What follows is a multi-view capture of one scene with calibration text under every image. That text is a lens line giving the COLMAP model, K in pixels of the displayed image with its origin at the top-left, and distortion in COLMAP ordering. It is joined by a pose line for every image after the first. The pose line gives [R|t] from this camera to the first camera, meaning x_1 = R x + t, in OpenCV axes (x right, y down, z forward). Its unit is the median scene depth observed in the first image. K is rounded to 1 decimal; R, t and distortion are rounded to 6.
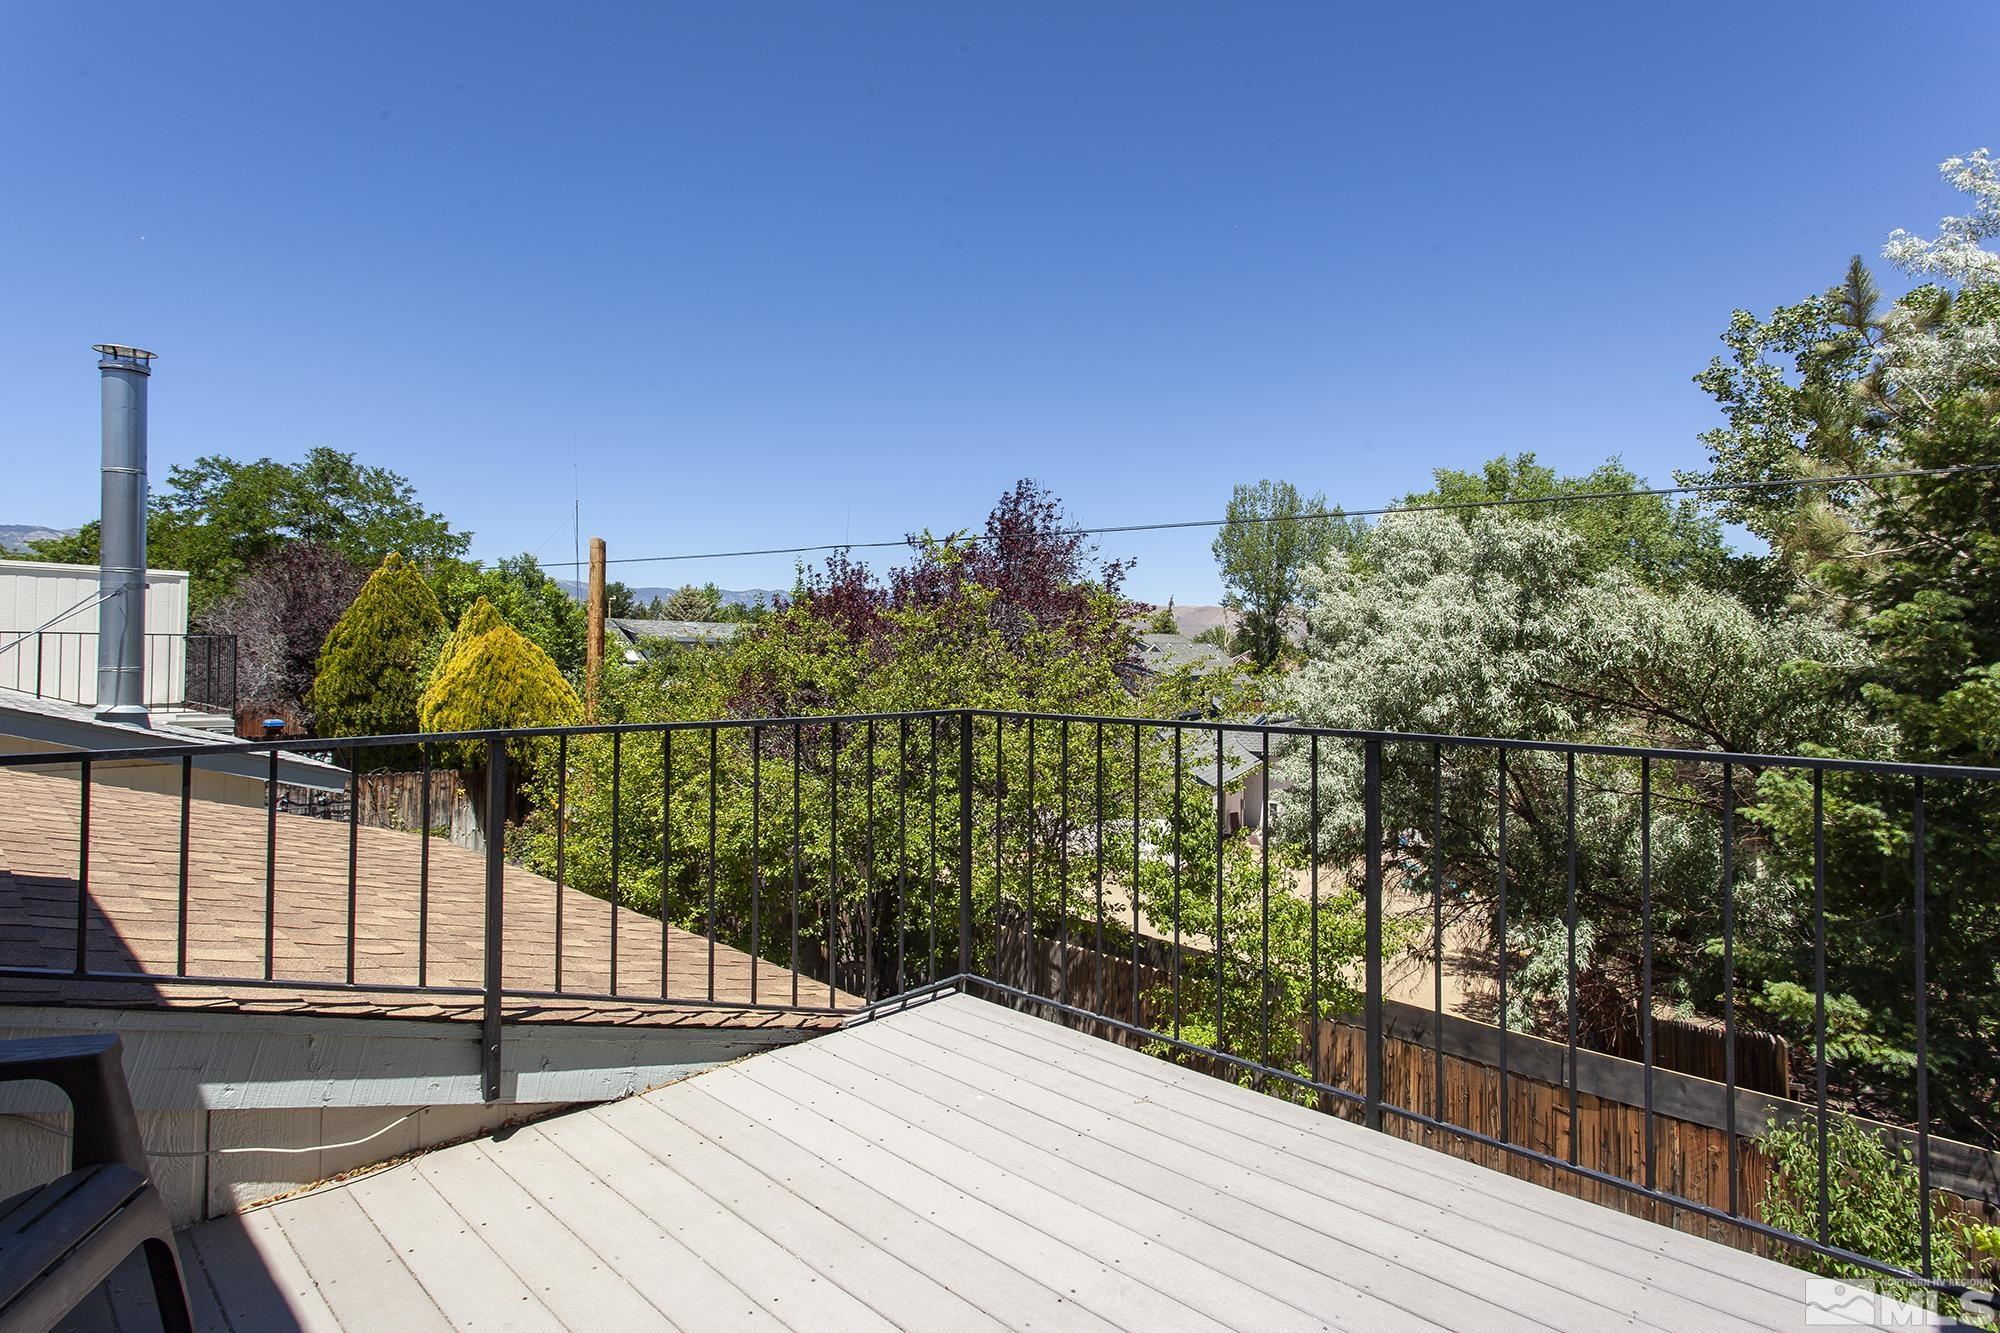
lens RADIAL K [[996.0, 0, 994.4], [0, 996.0, 634.2], [0, 0, 1]] dist [0.001849, 0.001311]
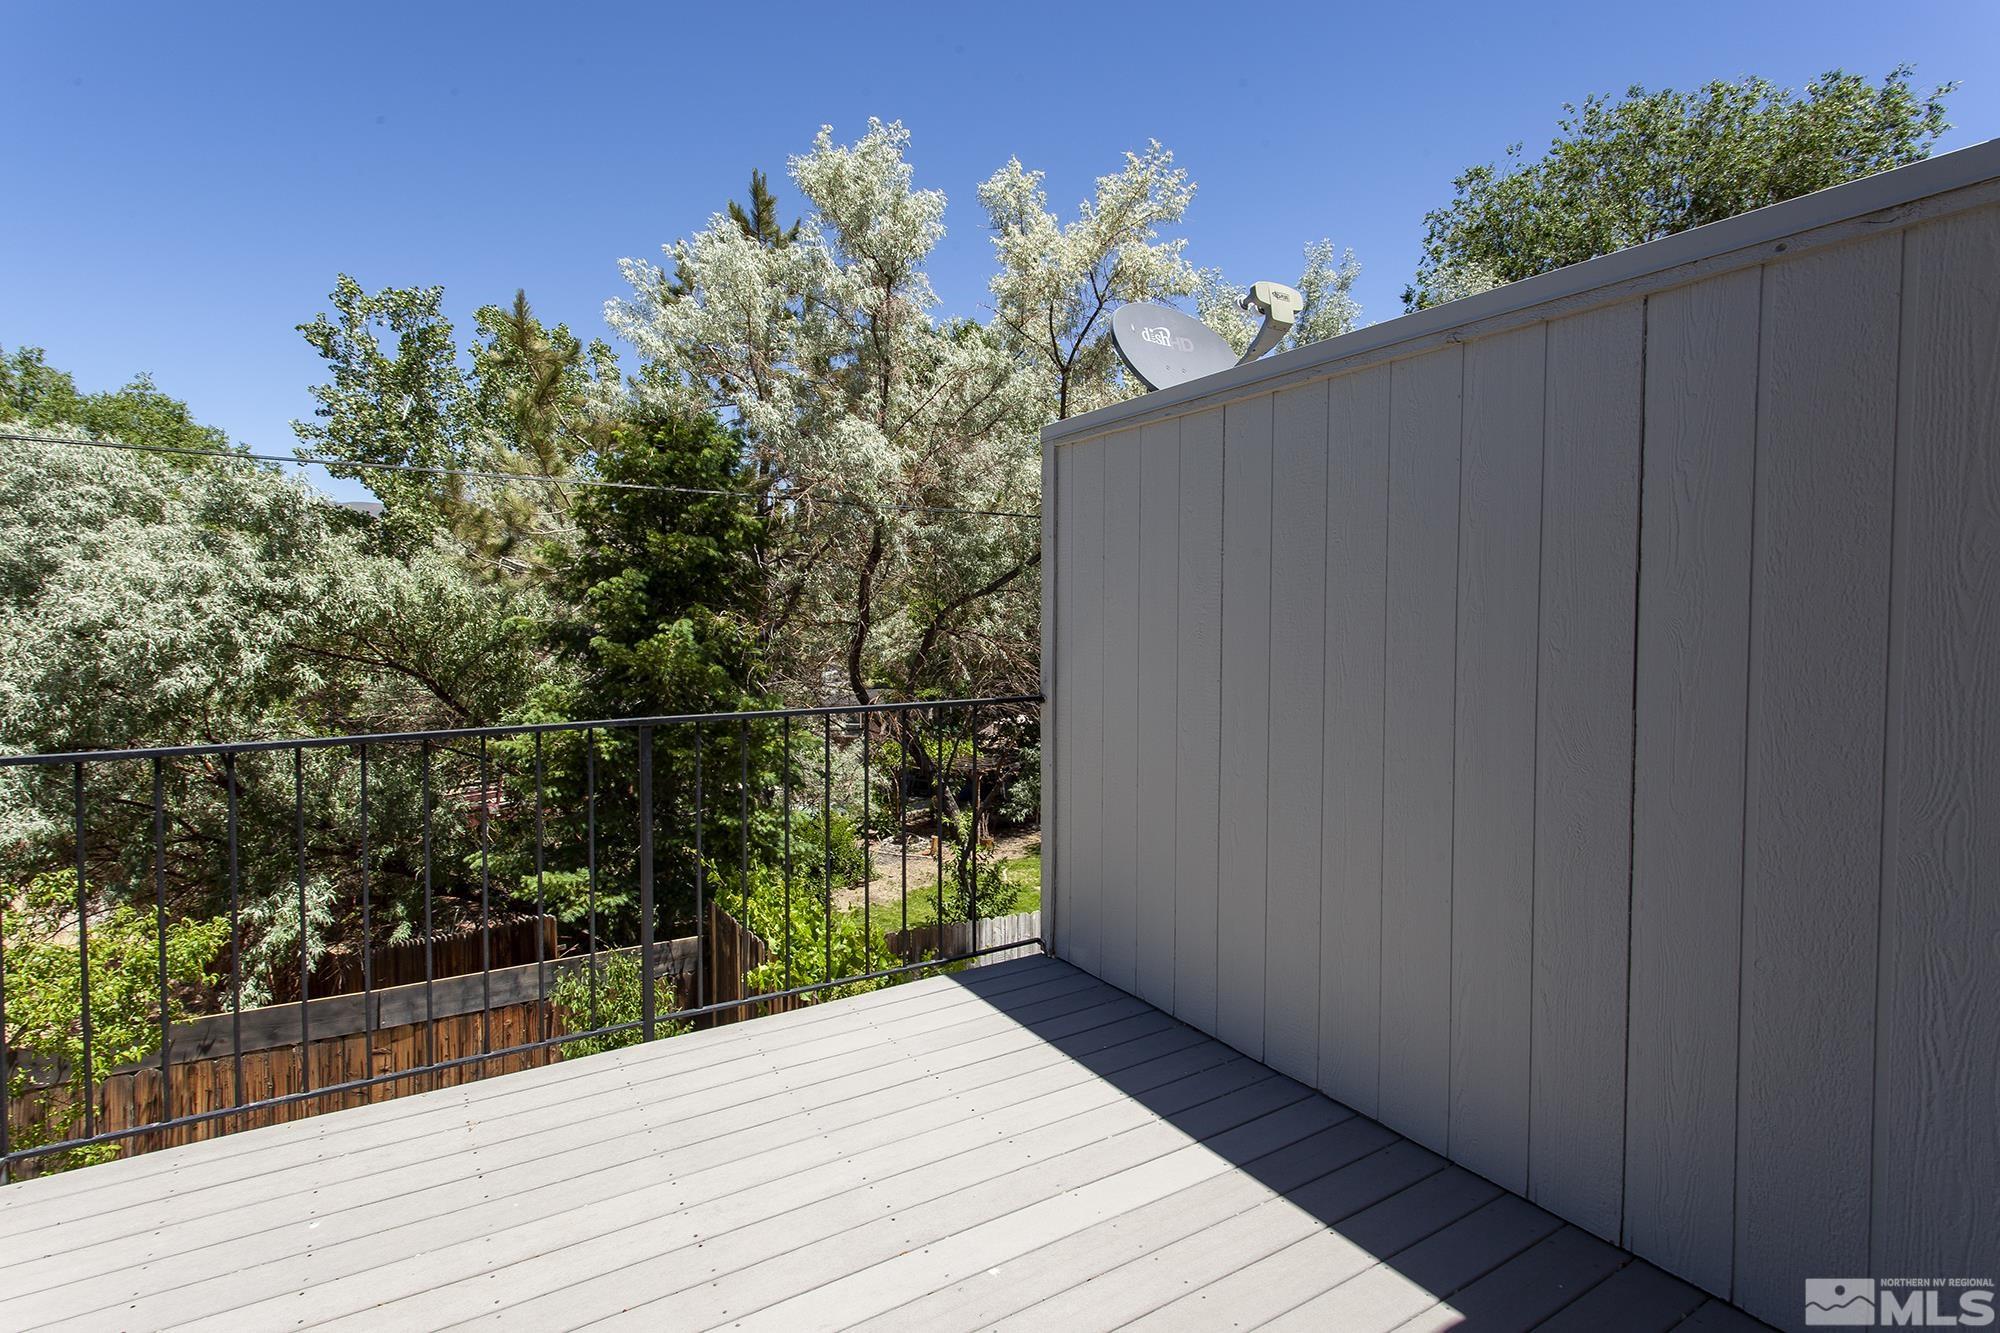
lens RADIAL K [[996.0, 0, 994.4], [0, 996.0, 634.2], [0, 0, 1]] dist [0.001849, 0.001311]
pose [[0.273602, -0.041378, 0.960952, -0.196122], [-0.019774, 0.998621, 0.048630, -0.021404], [-0.961640, -0.032307, 0.272407, 0.081314]]
